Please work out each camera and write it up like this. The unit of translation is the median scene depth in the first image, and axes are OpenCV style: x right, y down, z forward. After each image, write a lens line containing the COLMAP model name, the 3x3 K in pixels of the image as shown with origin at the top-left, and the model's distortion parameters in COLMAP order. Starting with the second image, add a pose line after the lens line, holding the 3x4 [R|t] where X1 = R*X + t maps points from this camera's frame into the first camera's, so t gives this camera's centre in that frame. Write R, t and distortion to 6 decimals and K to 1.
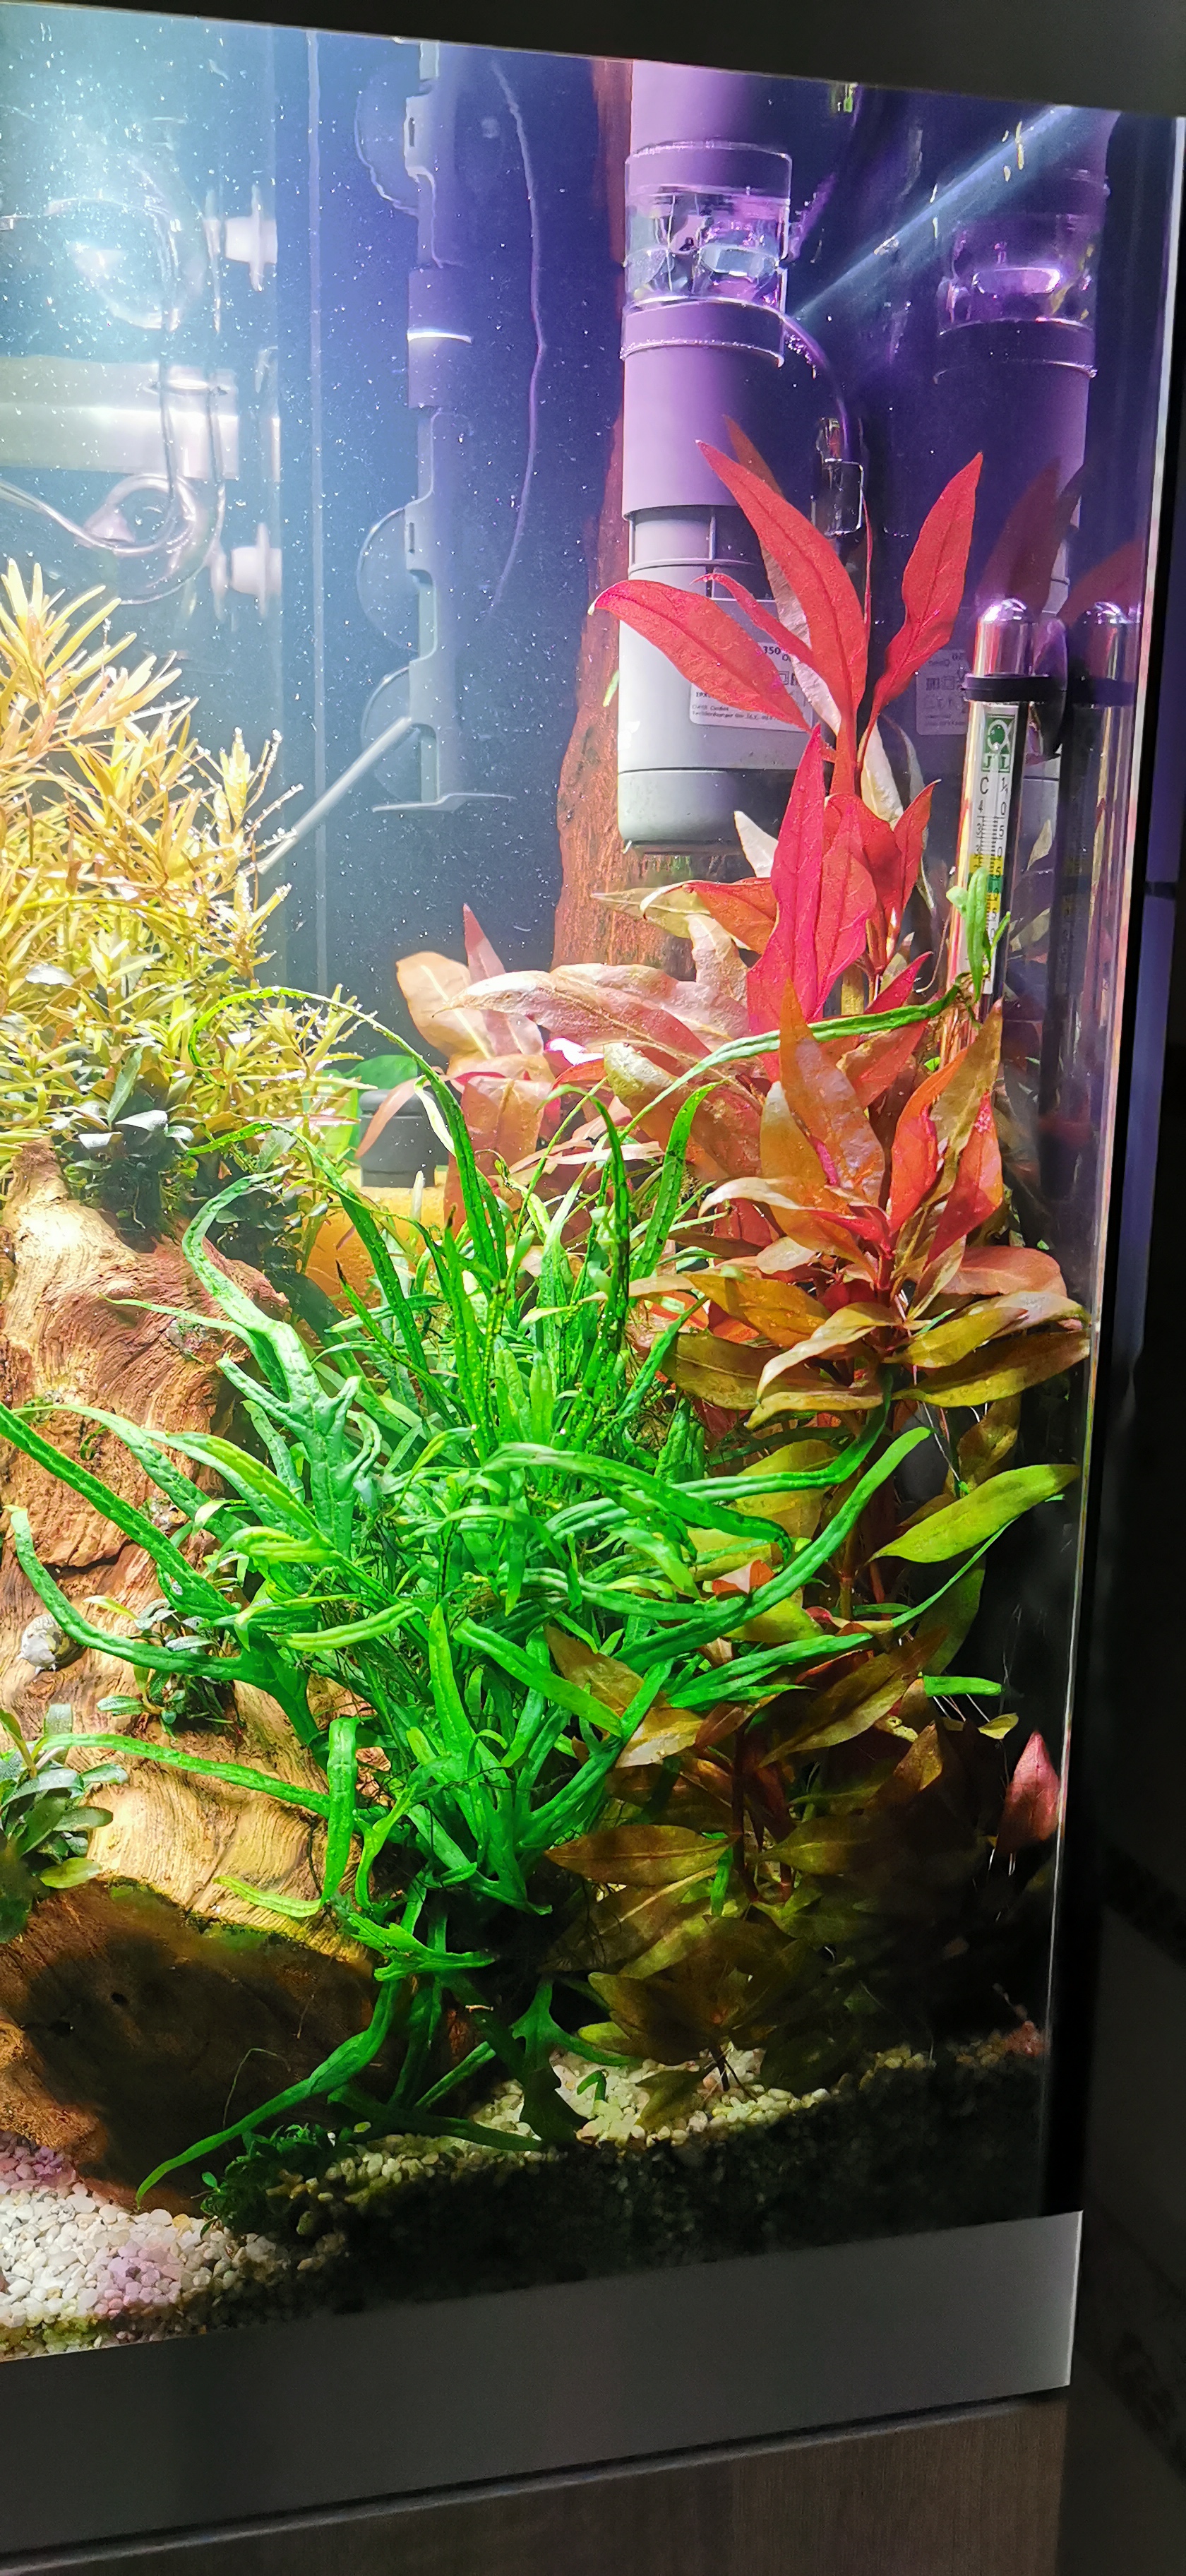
lens RADIAL K [[1914.4, 0, 550.7], [0, 1914.4, 1285.1], [0, 0, 1]] dist [0.011369, -0.004041]
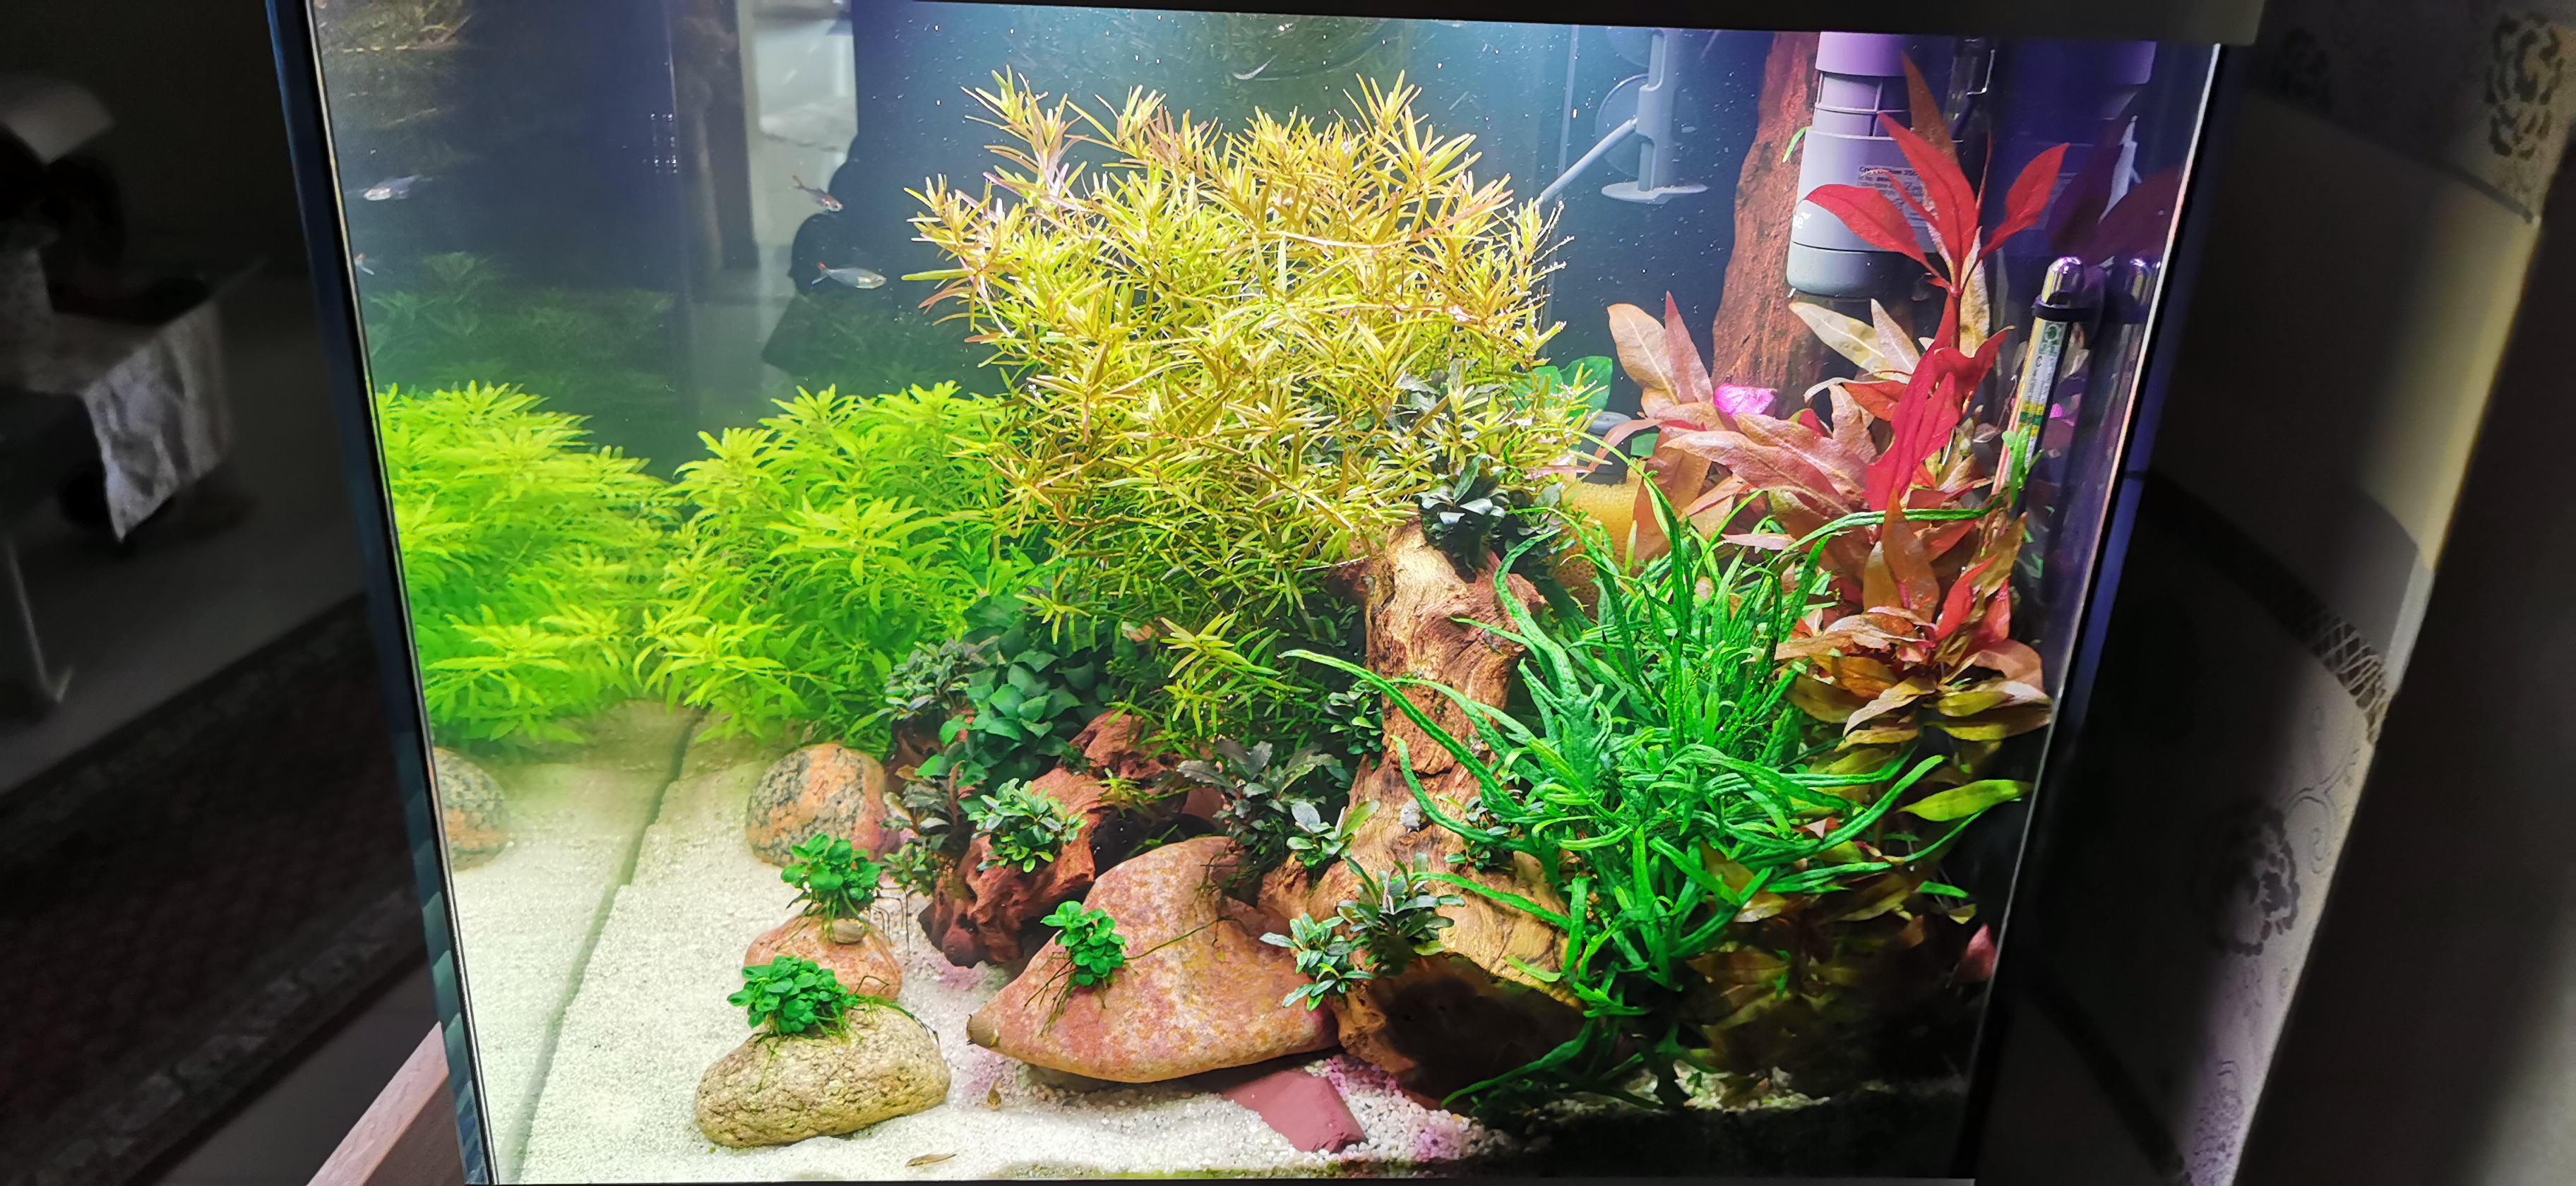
lens RADIAL K [[1914.4, 0, 1283.3], [0, 1914.4, 606.8], [0, 0, 1]] dist [0.011369, -0.004041]
pose [[0.985962, 0.093686, -0.138208, -0.151141], [-0.058274, 0.968780, 0.240975, -0.414598], [0.156470, -0.229539, 0.960640, -0.666425]]
